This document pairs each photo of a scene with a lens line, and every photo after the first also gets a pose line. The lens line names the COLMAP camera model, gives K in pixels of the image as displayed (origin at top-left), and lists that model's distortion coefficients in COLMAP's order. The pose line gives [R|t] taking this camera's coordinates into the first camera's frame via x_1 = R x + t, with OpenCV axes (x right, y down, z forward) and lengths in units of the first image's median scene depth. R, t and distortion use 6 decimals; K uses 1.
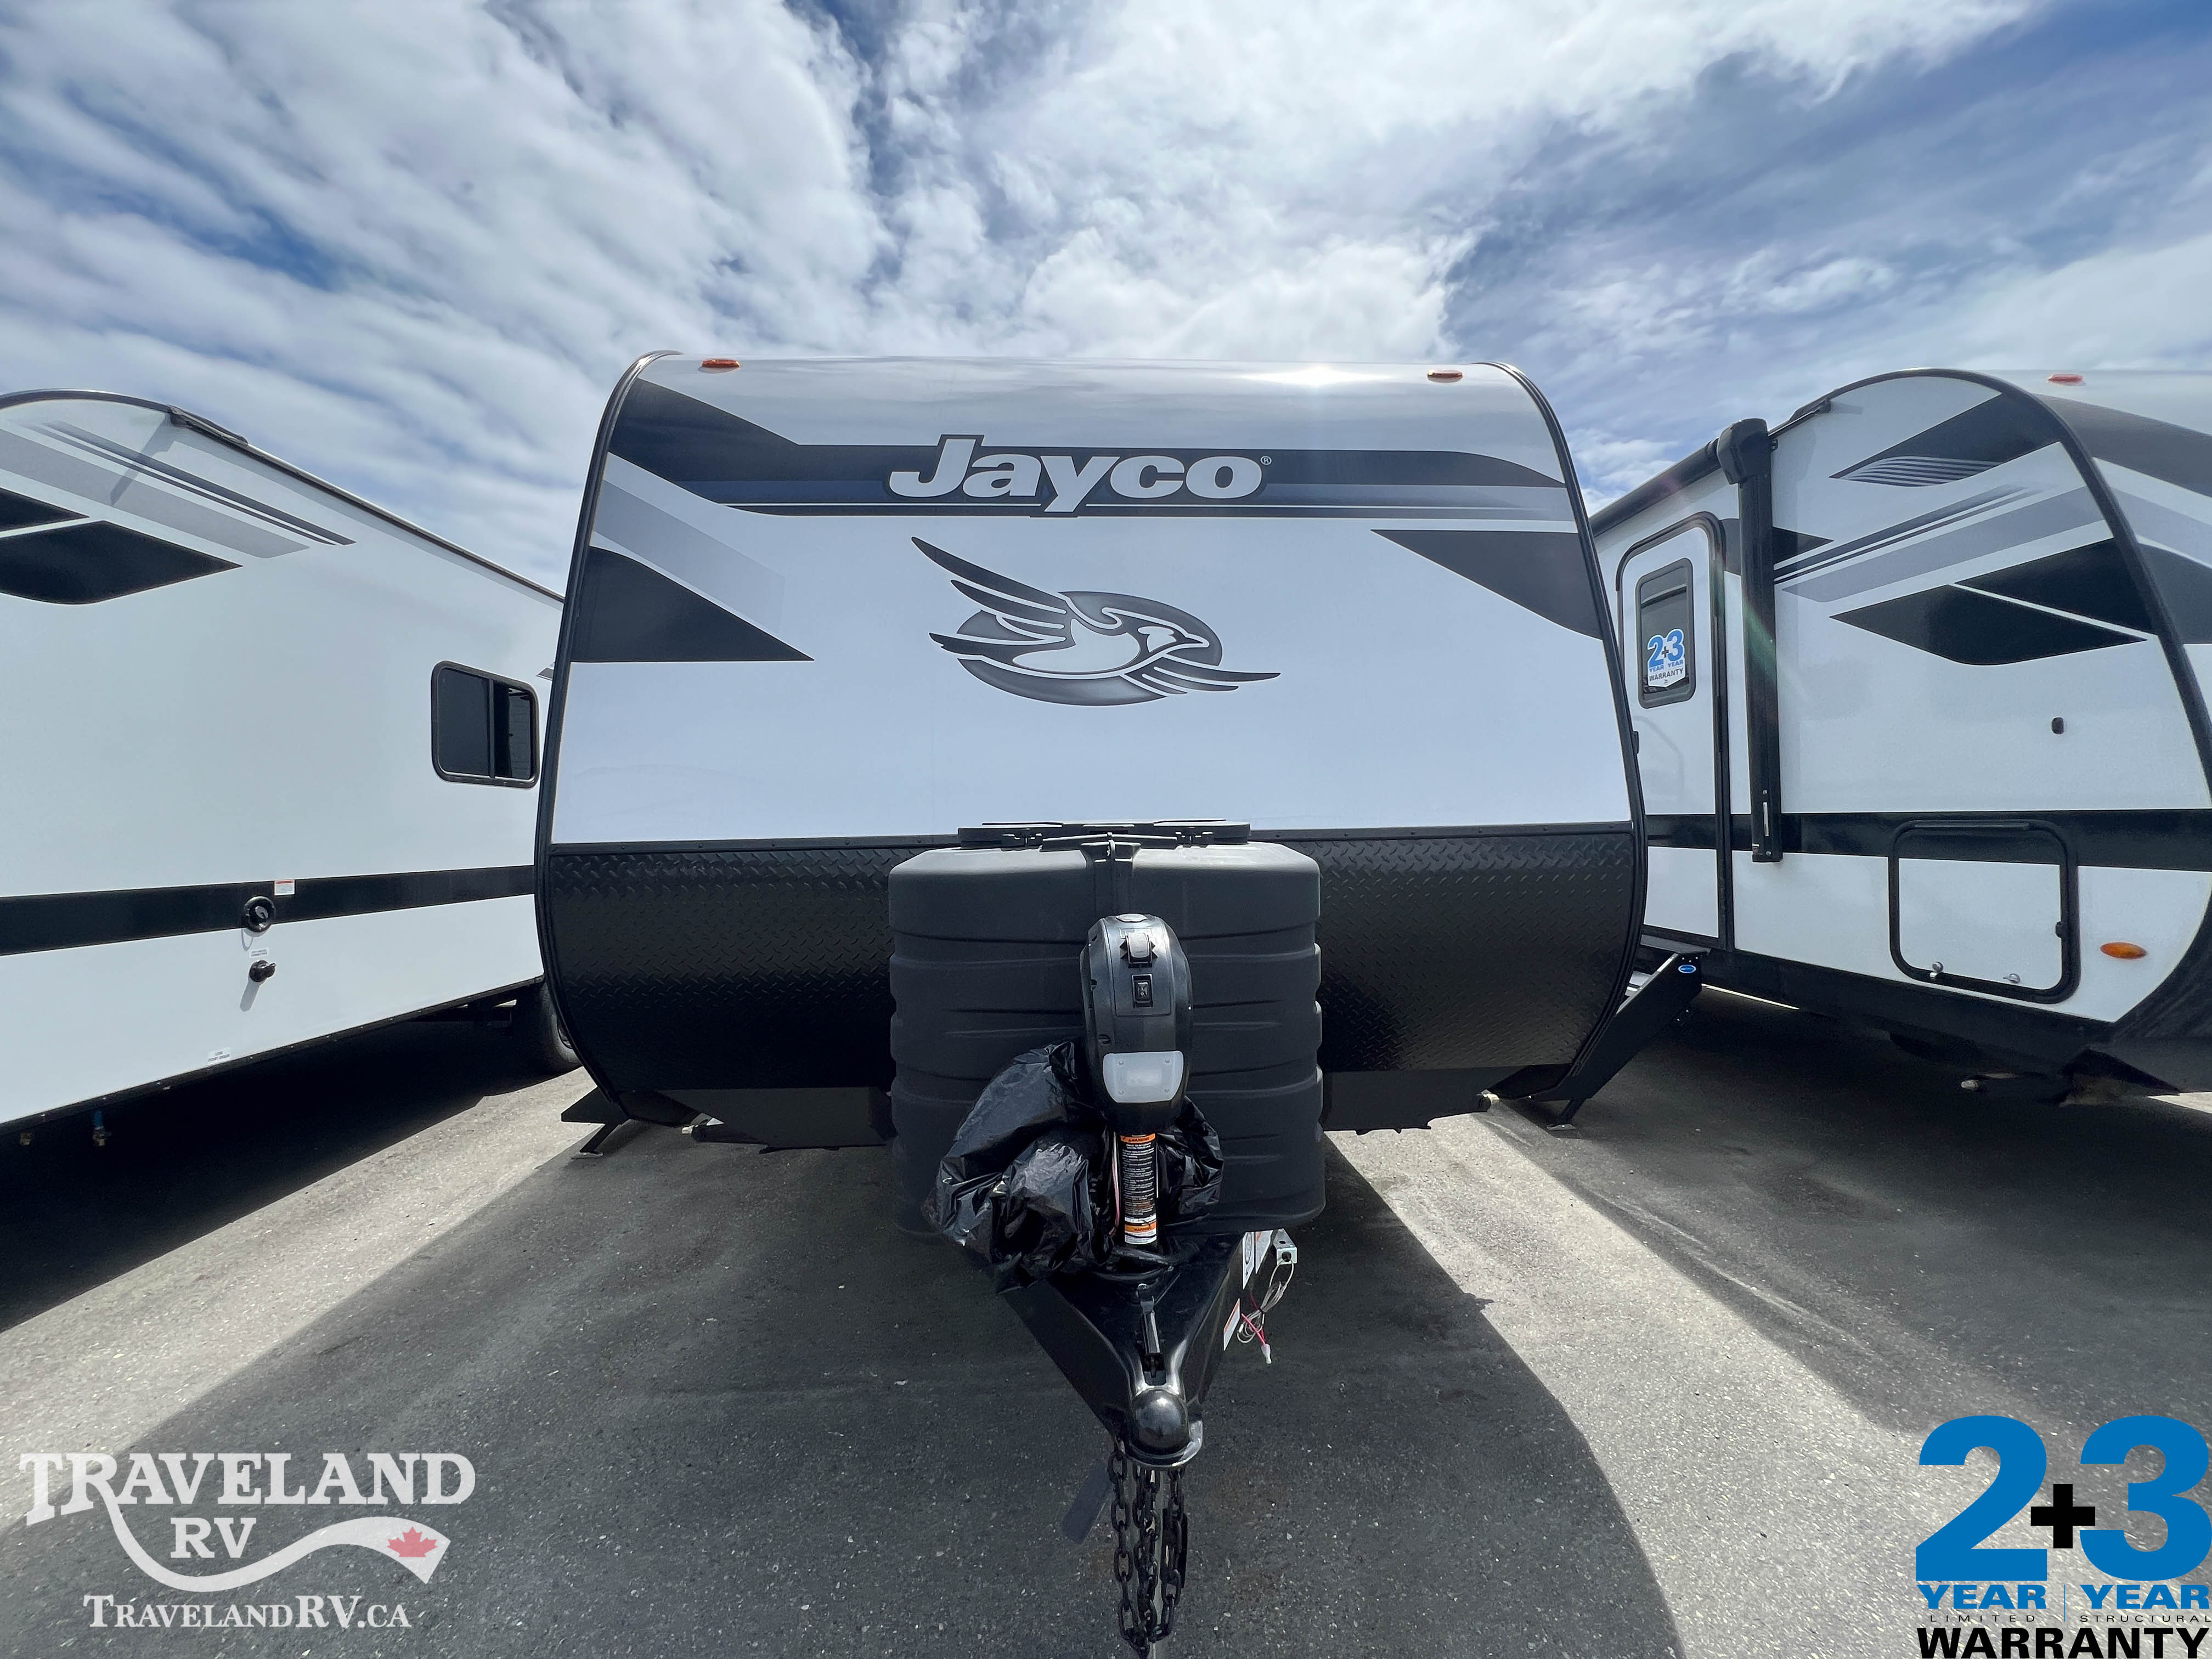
lens RADIAL K [[886.4, 0, 1105.3], [0, 886.4, 824.8], [0, 0, 1]] dist [-0.001907, -0.000298]
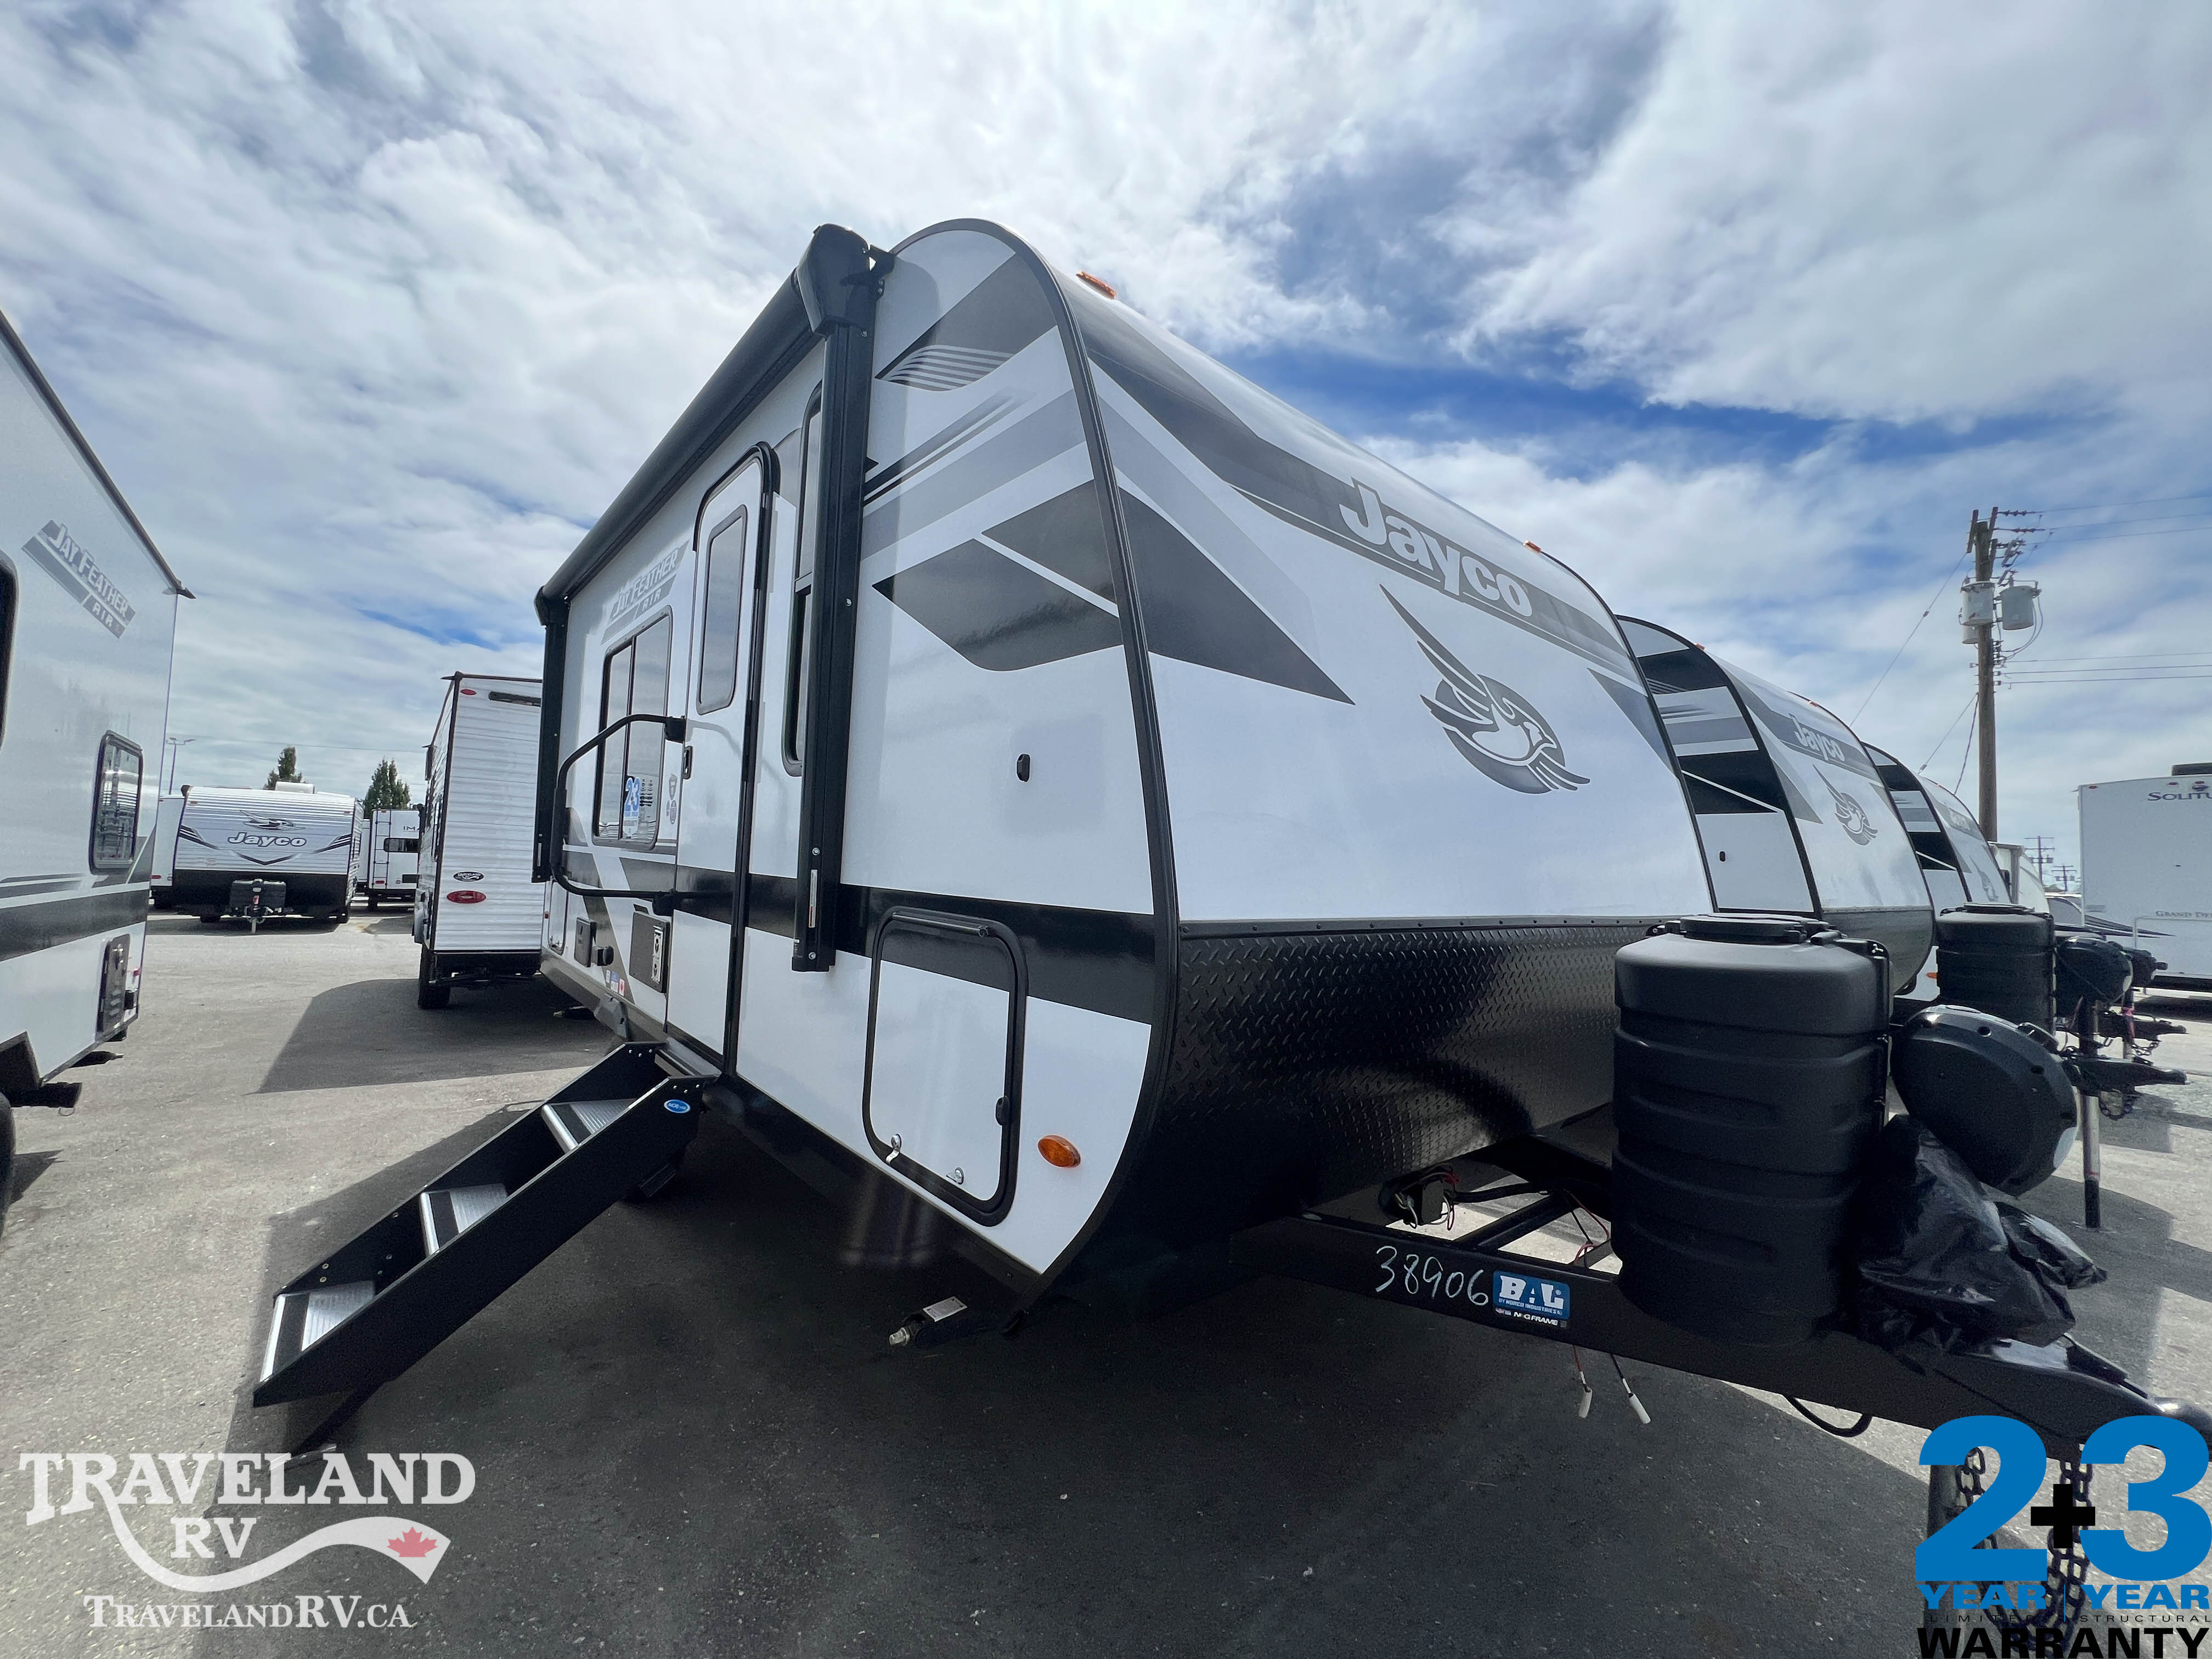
lens RADIAL K [[886.4, 0, 1105.3], [0, 886.4, 824.8], [0, 0, 1]] dist [-0.001907, -0.000298]
pose [[0.791382, 0.078471, 0.606265, 0.759496], [-0.046200, 0.996568, -0.068682, -0.028523], [-0.609574, 0.026344, 0.792291, 0.484339]]
